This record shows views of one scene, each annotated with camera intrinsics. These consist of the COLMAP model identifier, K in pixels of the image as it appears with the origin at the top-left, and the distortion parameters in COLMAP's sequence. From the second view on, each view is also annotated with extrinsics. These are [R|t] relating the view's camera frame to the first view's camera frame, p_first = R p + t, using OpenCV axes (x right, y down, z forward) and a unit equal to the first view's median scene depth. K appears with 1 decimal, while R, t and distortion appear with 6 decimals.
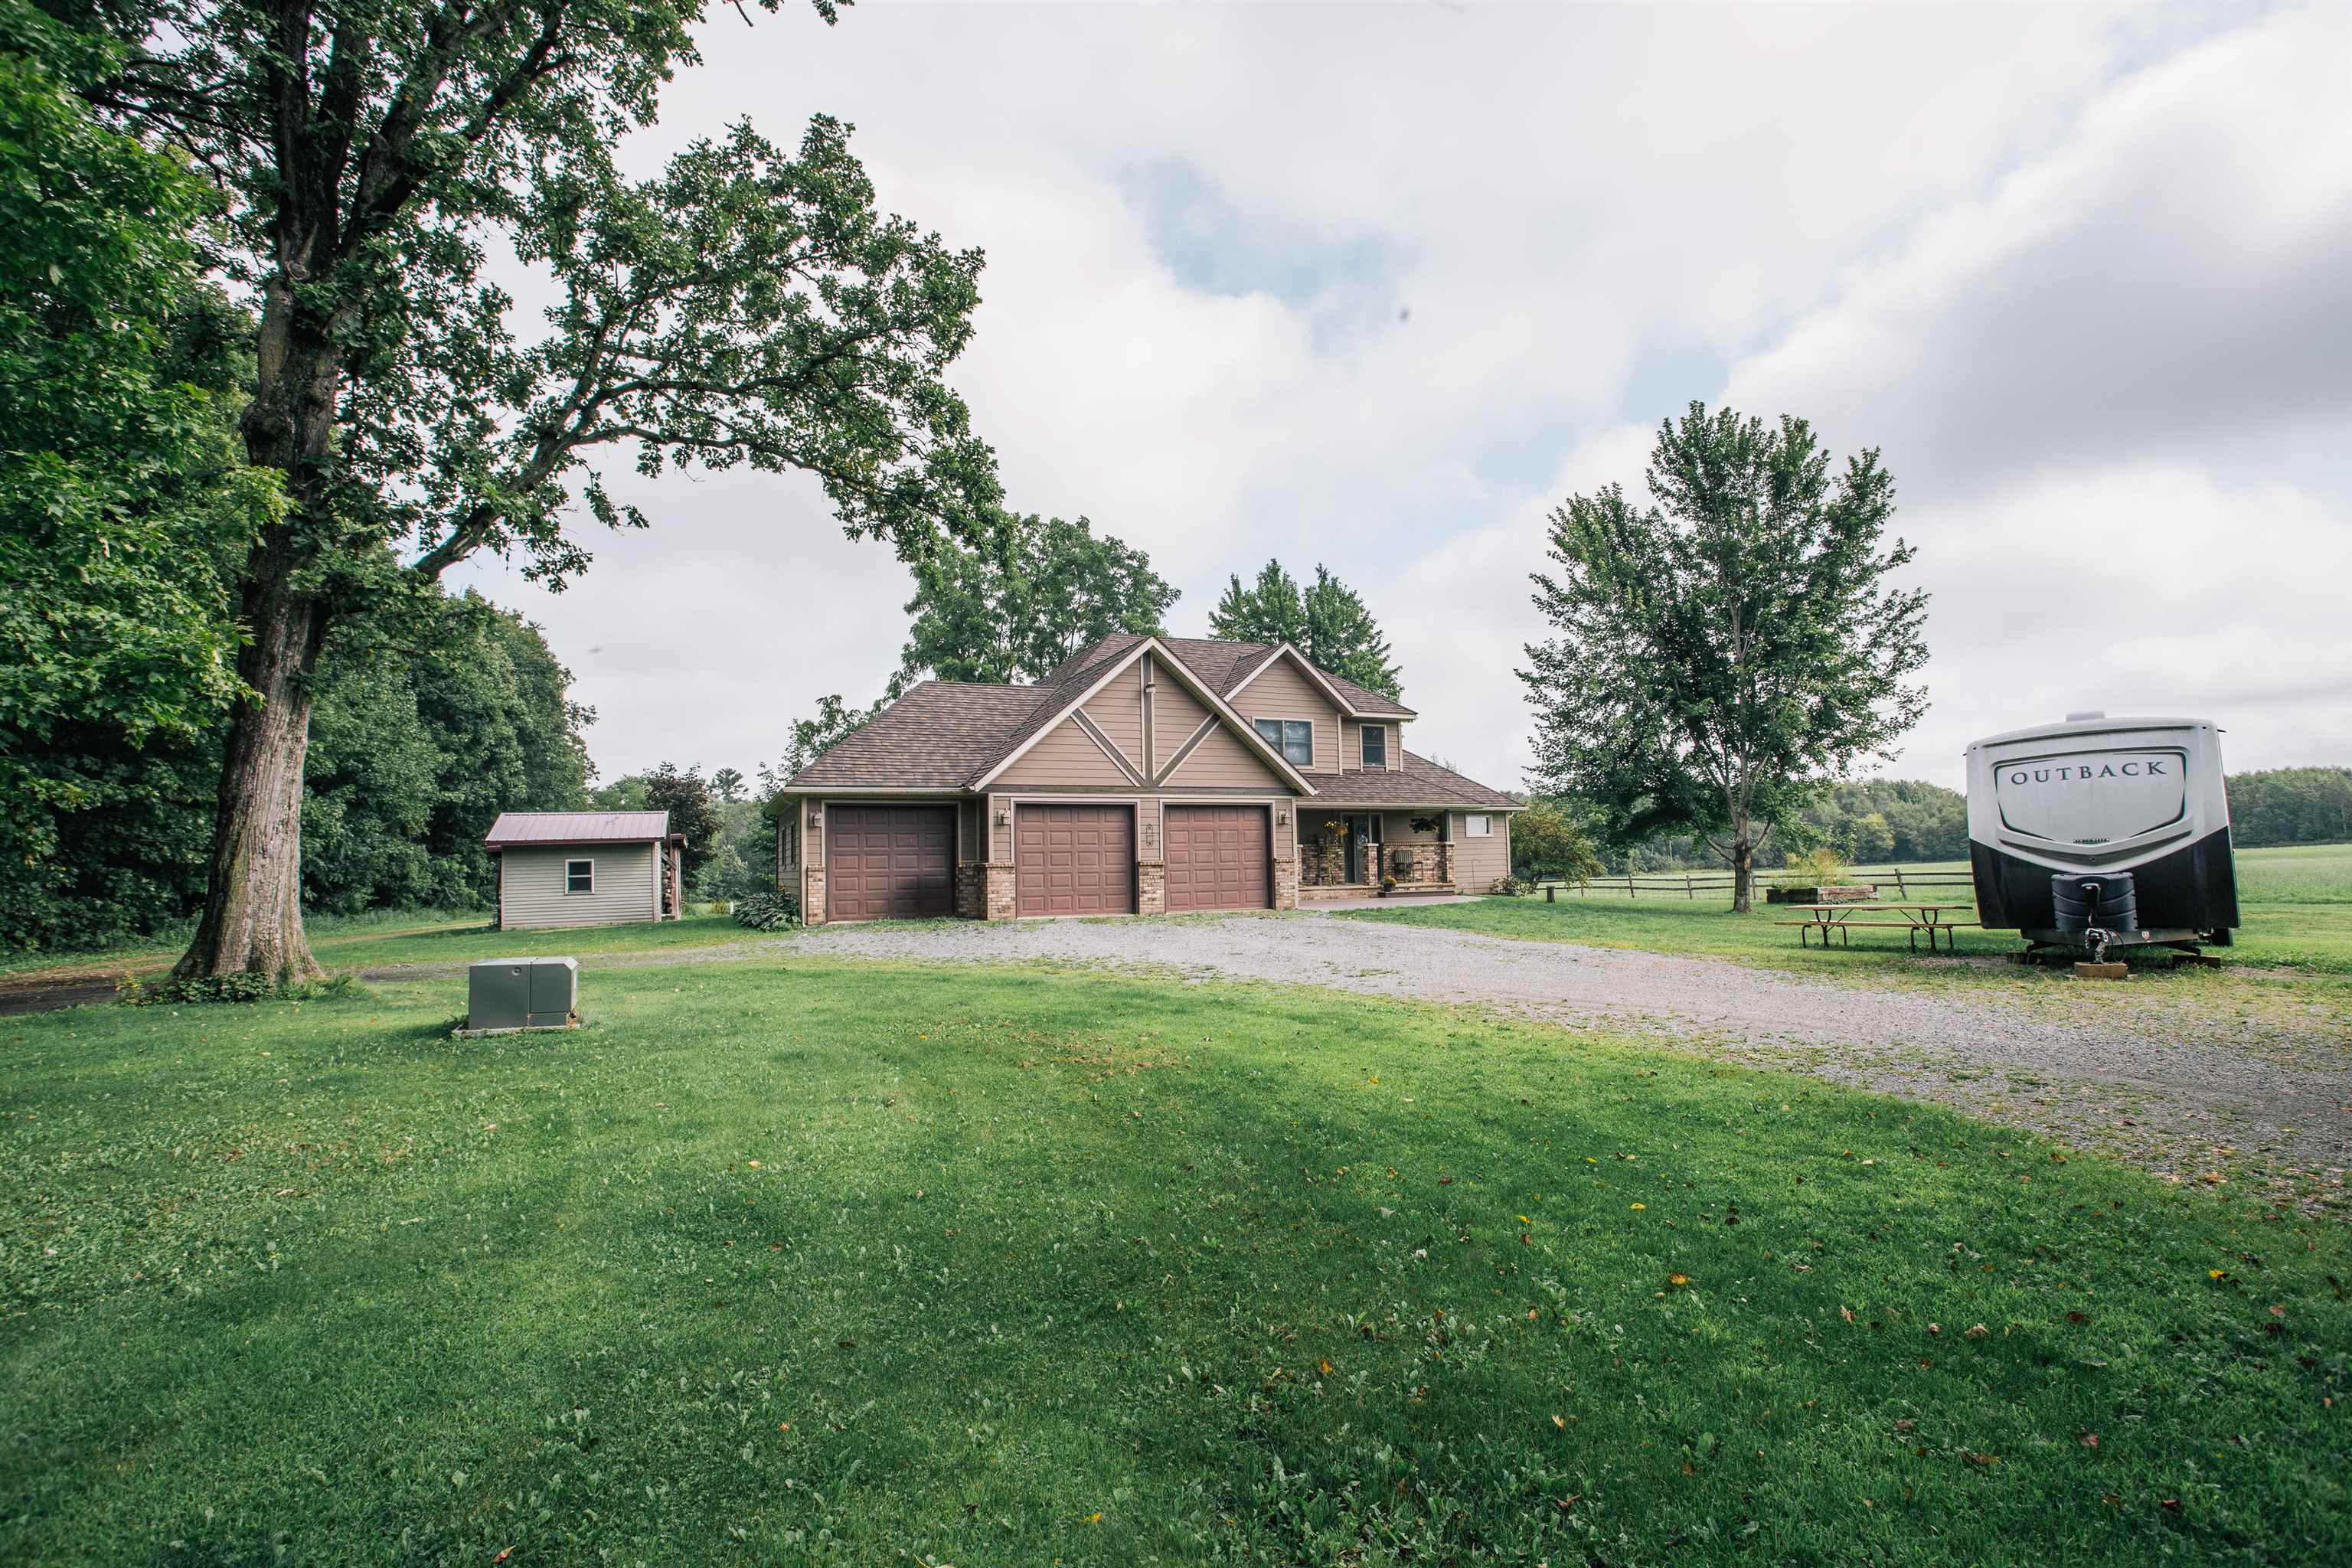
lens RADIAL K [[1180.7, 0, 1176.0], [0, 1180.7, 784.0], [0, 0, 1]] dist [-0.054435, 0.000089]
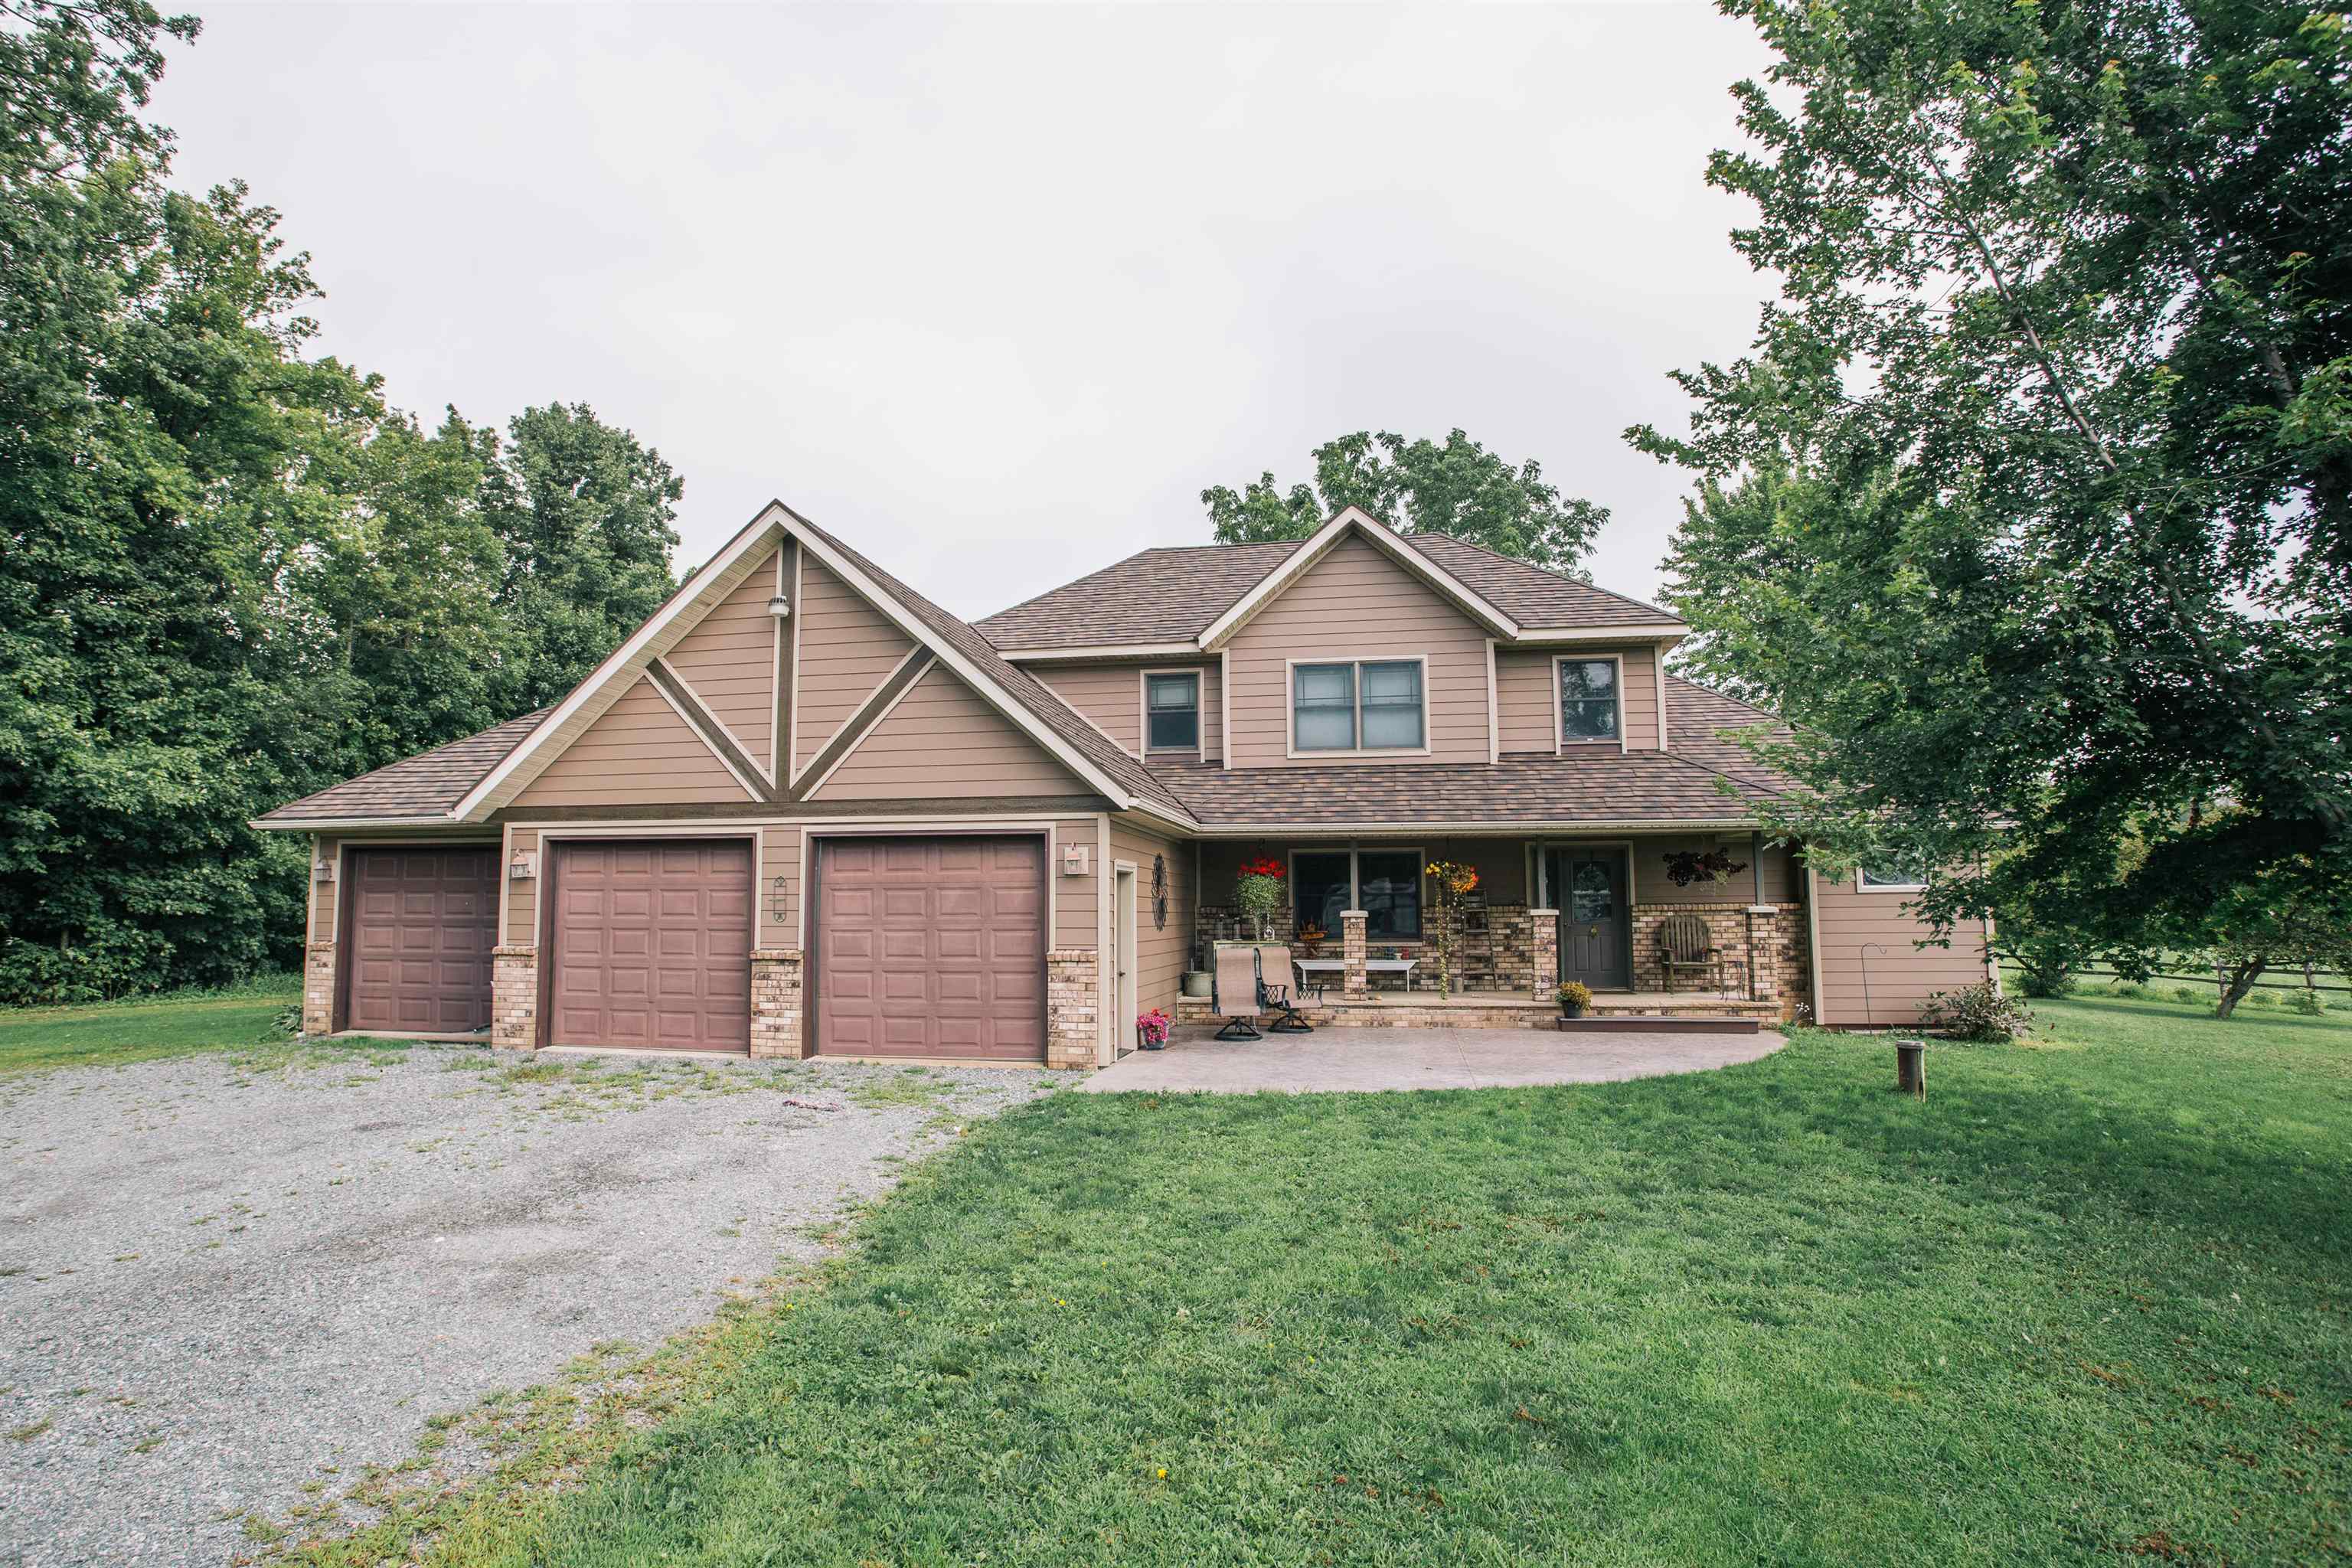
lens RADIAL K [[1180.7, 0, 1176.0], [0, 1180.7, 784.0], [0, 0, 1]] dist [-0.054435, 0.000089]
pose [[0.808156, -0.046368, -0.587141, 0.393901], [0.030588, 0.998855, -0.036781, 0.017599], [0.588174, 0.011765, 0.808649, 0.672686]]
